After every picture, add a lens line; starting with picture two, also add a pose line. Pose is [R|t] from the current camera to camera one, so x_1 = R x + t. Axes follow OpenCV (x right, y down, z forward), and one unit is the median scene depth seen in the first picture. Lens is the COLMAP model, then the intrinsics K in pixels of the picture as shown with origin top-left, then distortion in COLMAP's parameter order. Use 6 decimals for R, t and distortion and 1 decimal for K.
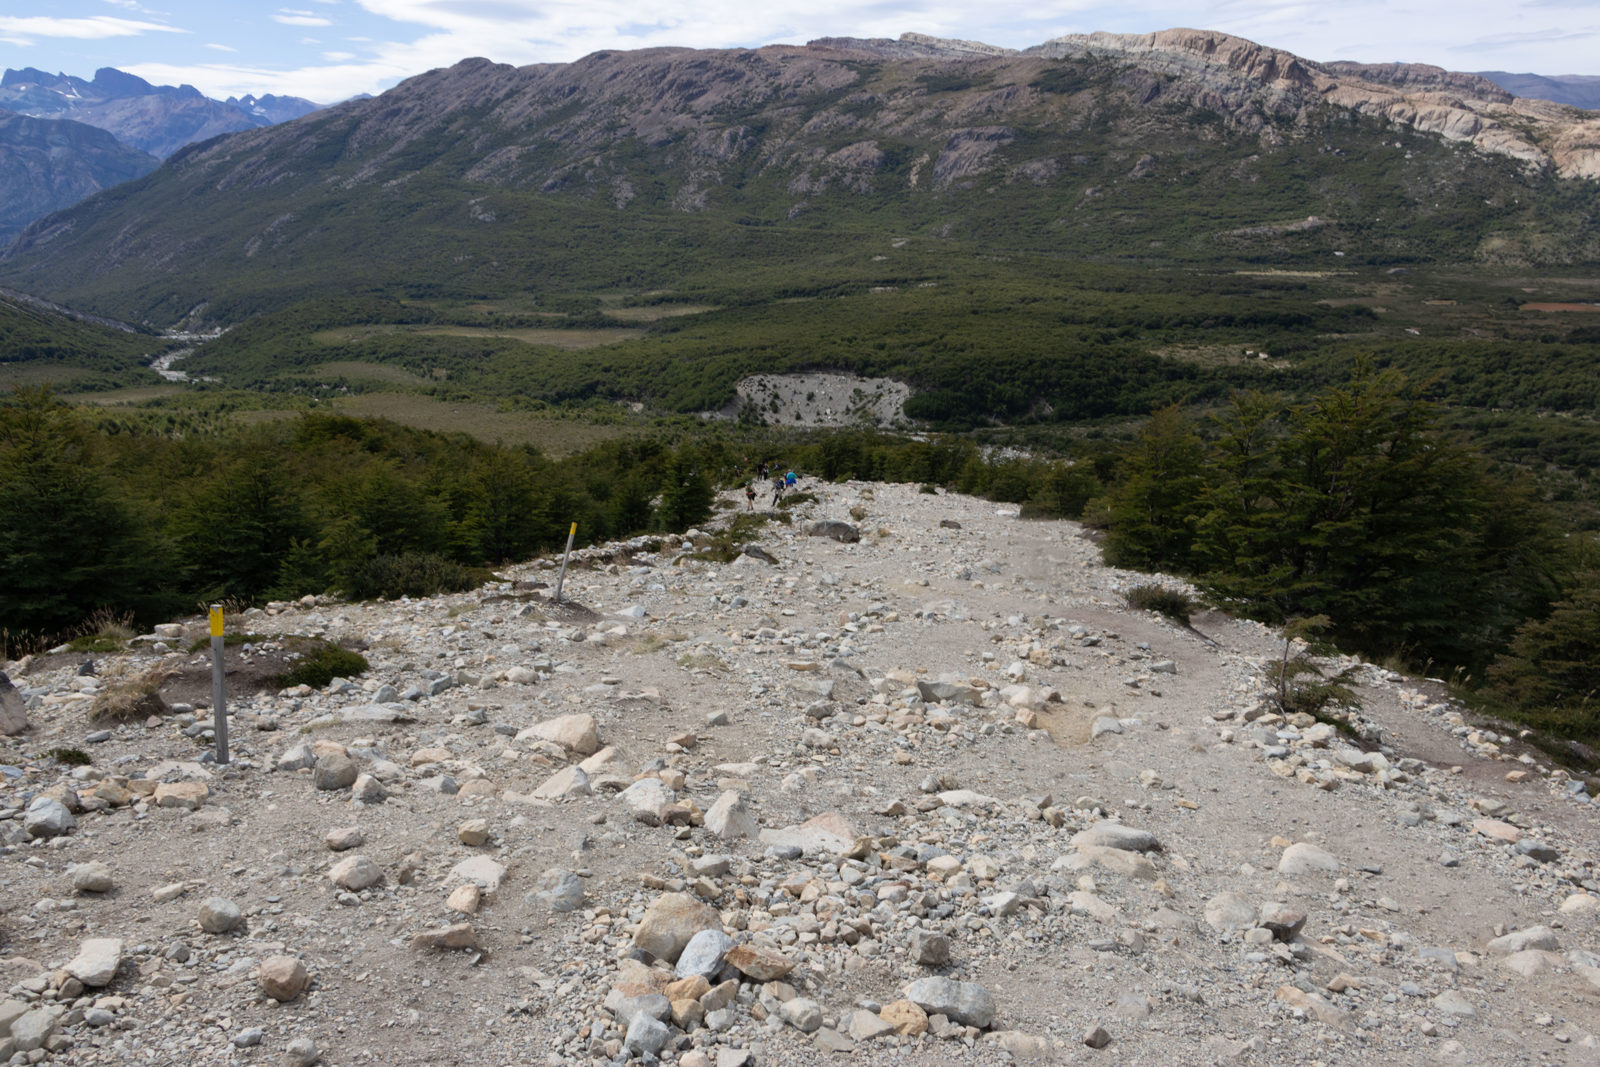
lens RADIAL K [[1272.7, 0, 801.8], [0, 1272.7, 535.2], [0, 0, 1]] dist [-0.005027, 0.016182]
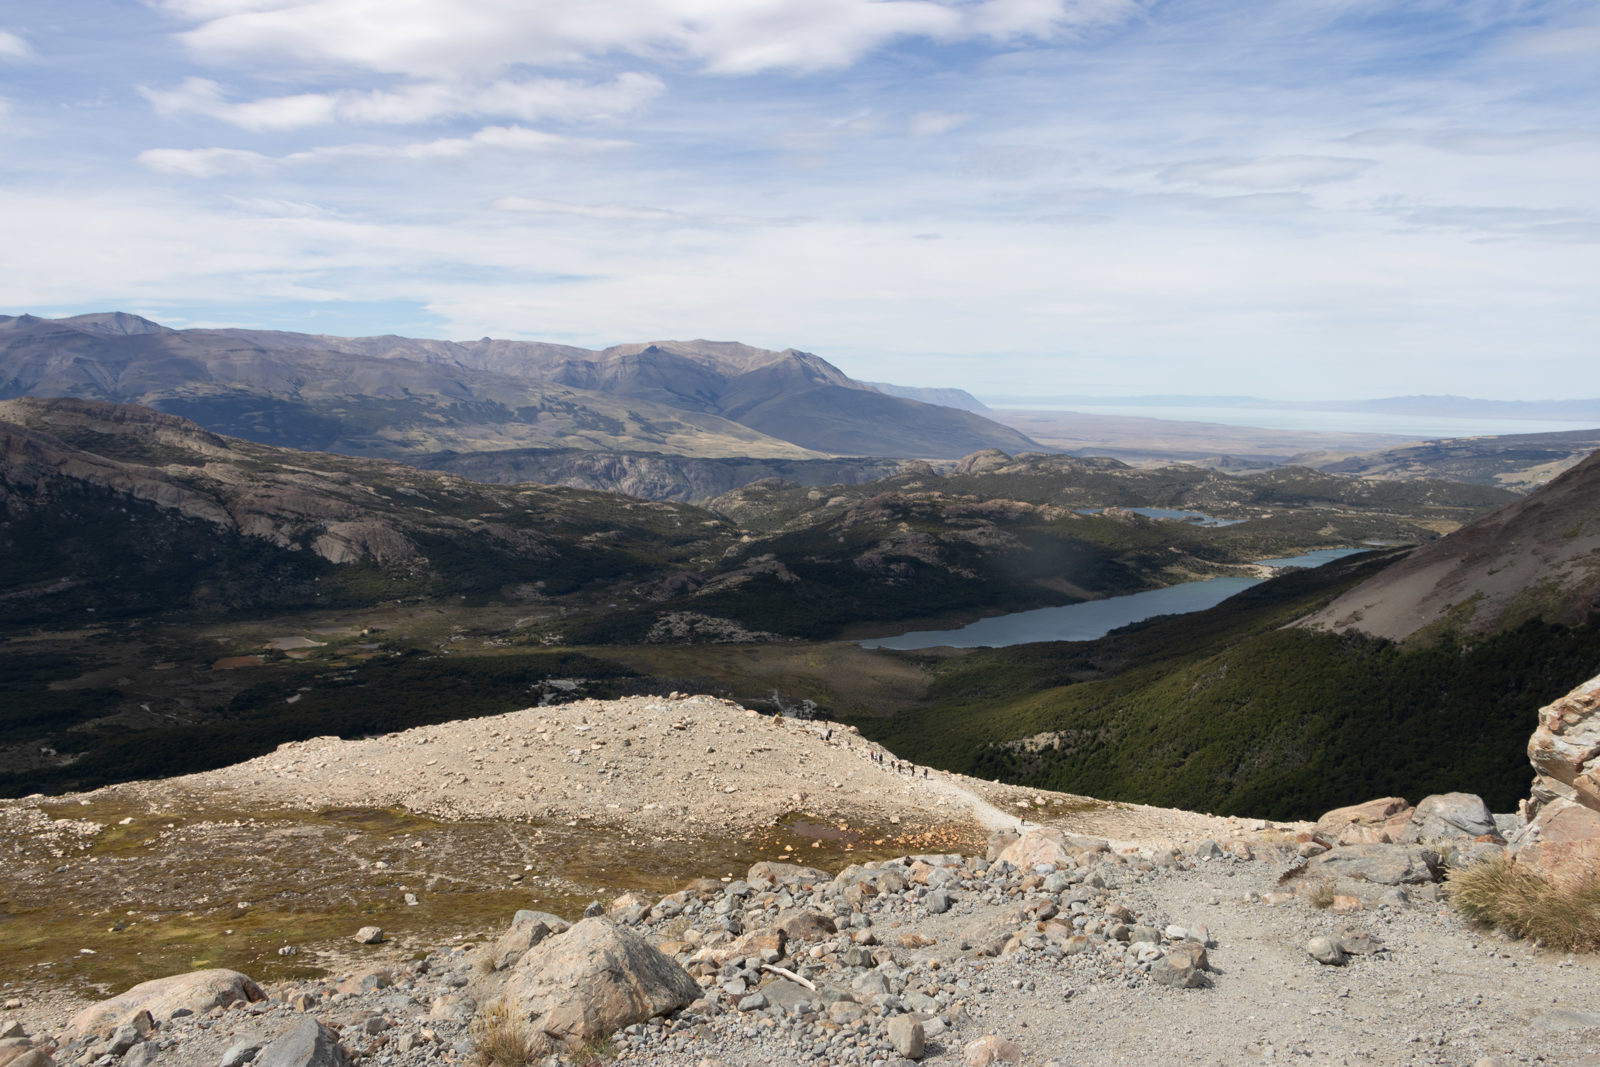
lens RADIAL K [[1272.7, 0, 801.8], [0, 1272.7, 537.0], [0, 0, 1]] dist [-0.005027, 0.016182]
pose [[0.620375, -0.072340, 0.780962, -0.138716], [0.199693, 0.977490, -0.068087, -0.046609], [-0.758457, 0.198192, 0.620856, -0.372153]]
